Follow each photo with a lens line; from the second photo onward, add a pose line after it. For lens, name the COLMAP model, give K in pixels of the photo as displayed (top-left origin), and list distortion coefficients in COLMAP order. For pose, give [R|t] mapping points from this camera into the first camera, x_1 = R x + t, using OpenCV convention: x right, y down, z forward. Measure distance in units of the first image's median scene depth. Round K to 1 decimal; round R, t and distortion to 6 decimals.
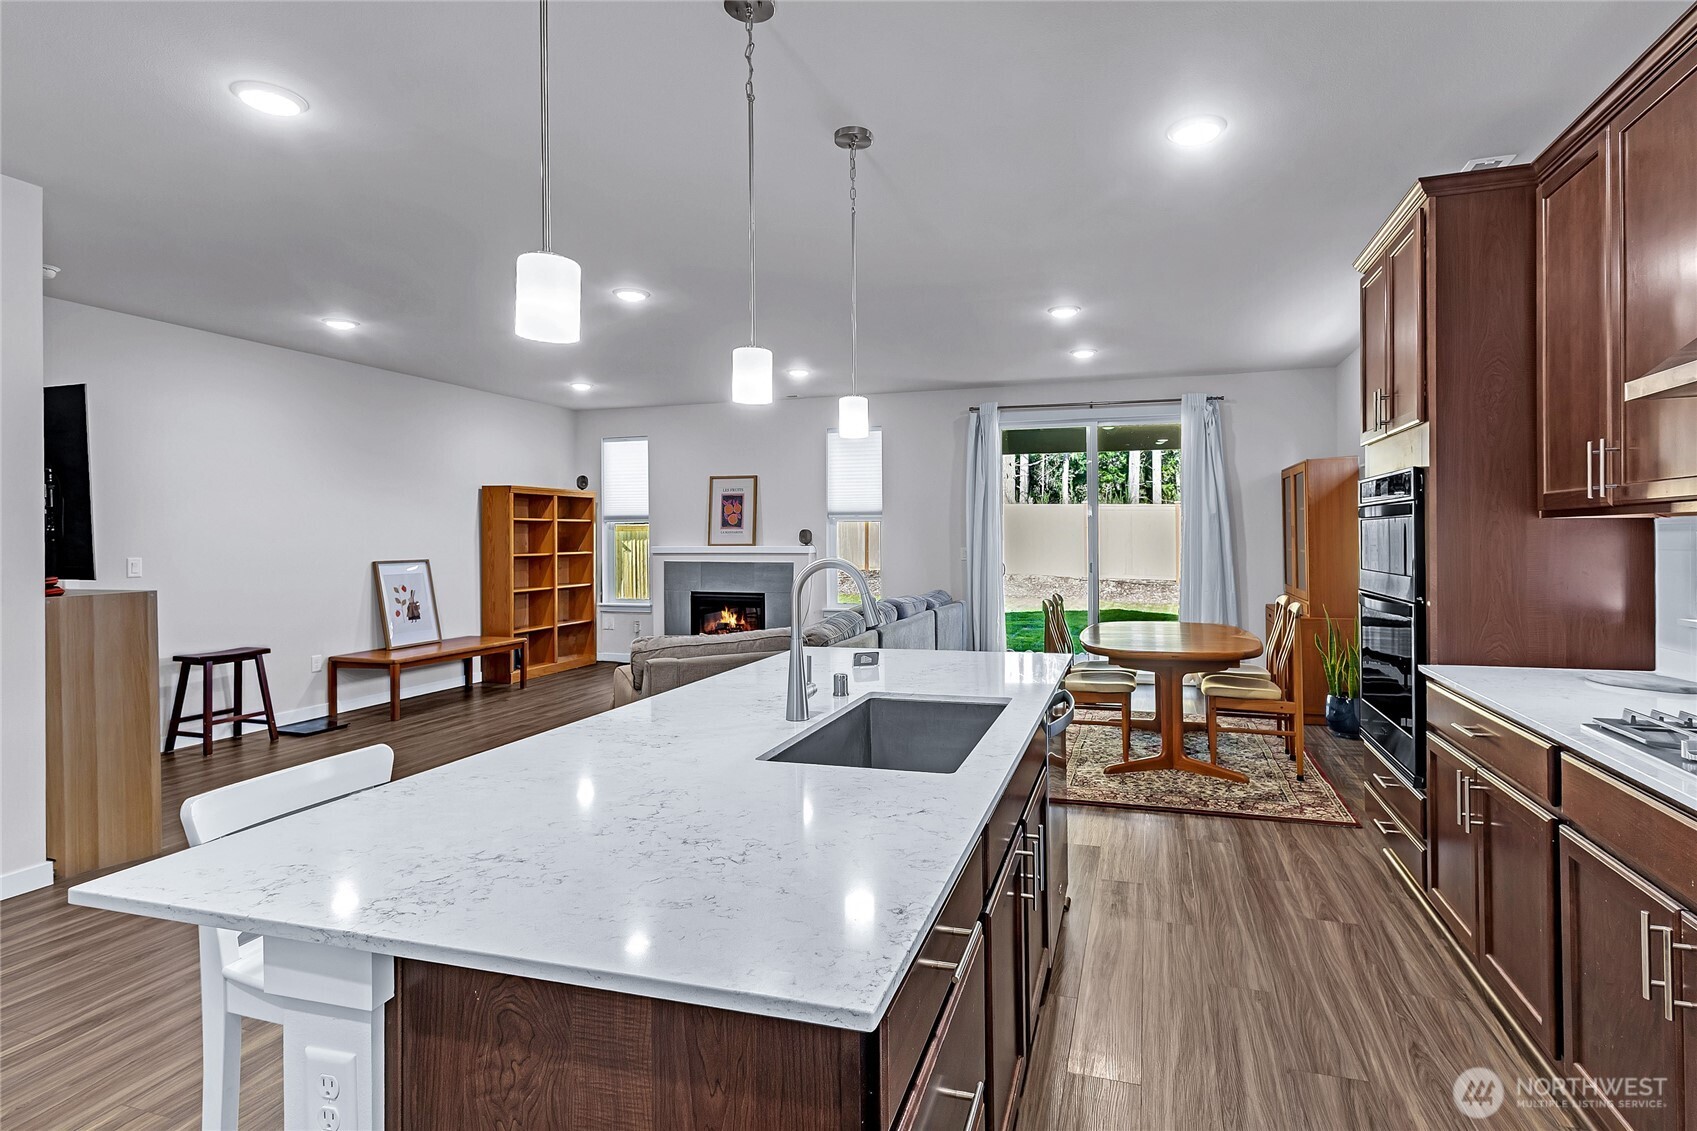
lens RADIAL K [[835.5, 0, 854.9], [0, 835.5, 536.3], [0, 0, 1]] dist [-0.001076, -0.000755]
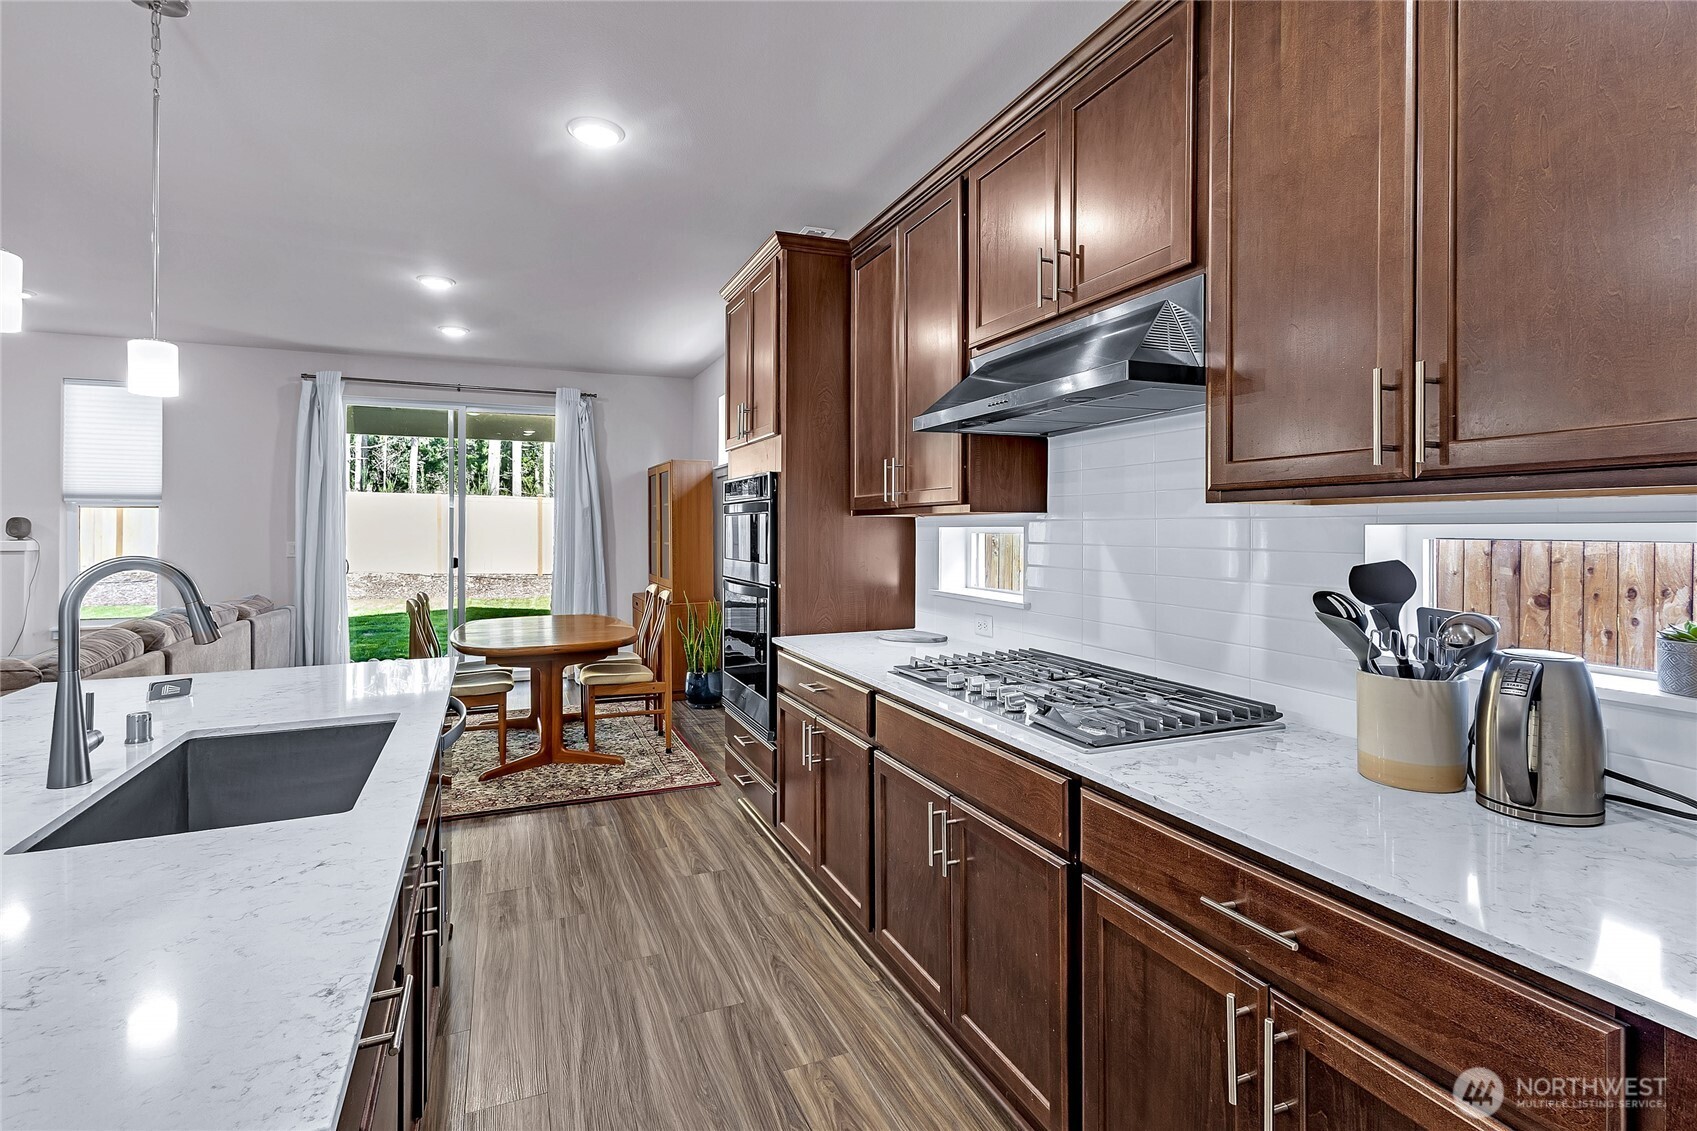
lens RADIAL K [[845.8, 0, 850.0], [0, 845.8, 524.9], [0, 0, 1]] dist [0.000068, -0.000738]
pose [[0.747695, 0.008099, 0.663992, -0.037979], [-0.004488, 0.999964, -0.007143, 0.000845], [-0.664027, 0.002360, 0.747705, 0.018592]]
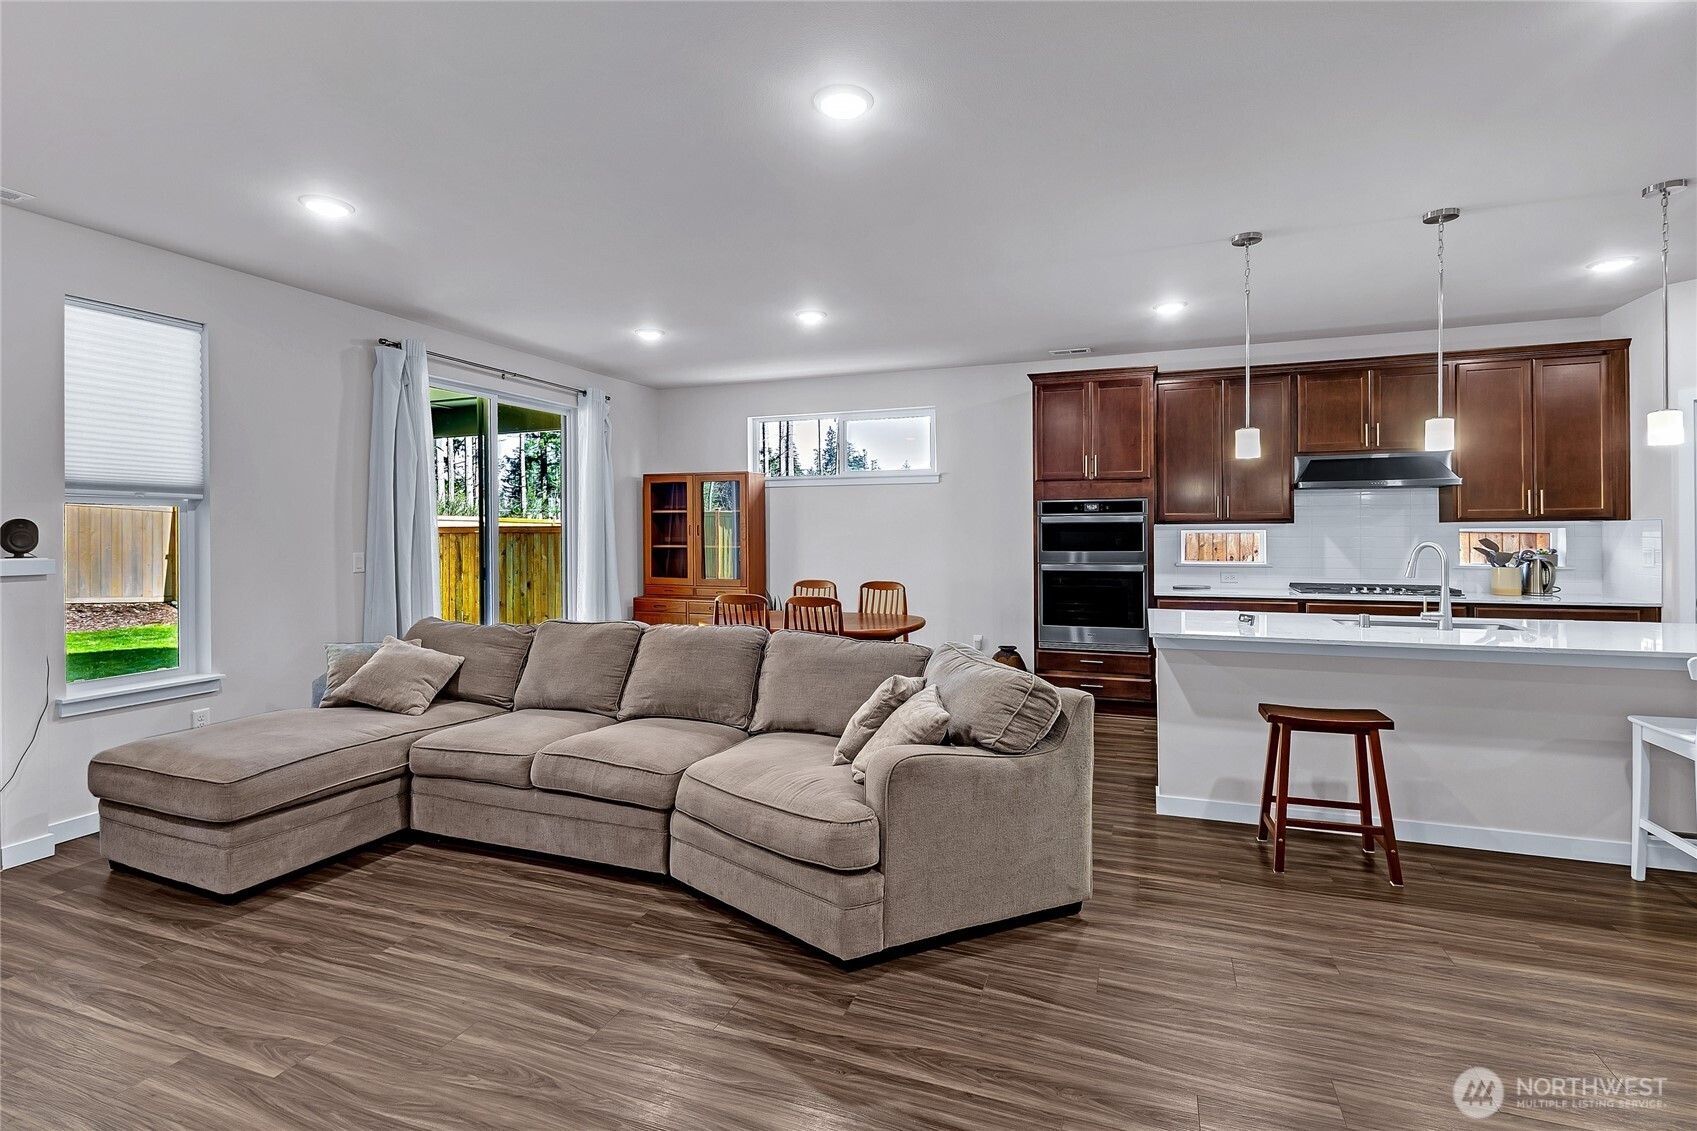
lens RADIAL K [[787.1, 0, 871.0], [0, 787.1, 531.0], [0, 0, 1]] dist [-0.000861, -0.000250]
pose [[0.008469, 0.003605, 0.999958, -1.543403], [0.003343, 0.999988, -0.003633, 0.002234], [-0.999959, 0.003374, 0.008457, 1.969440]]
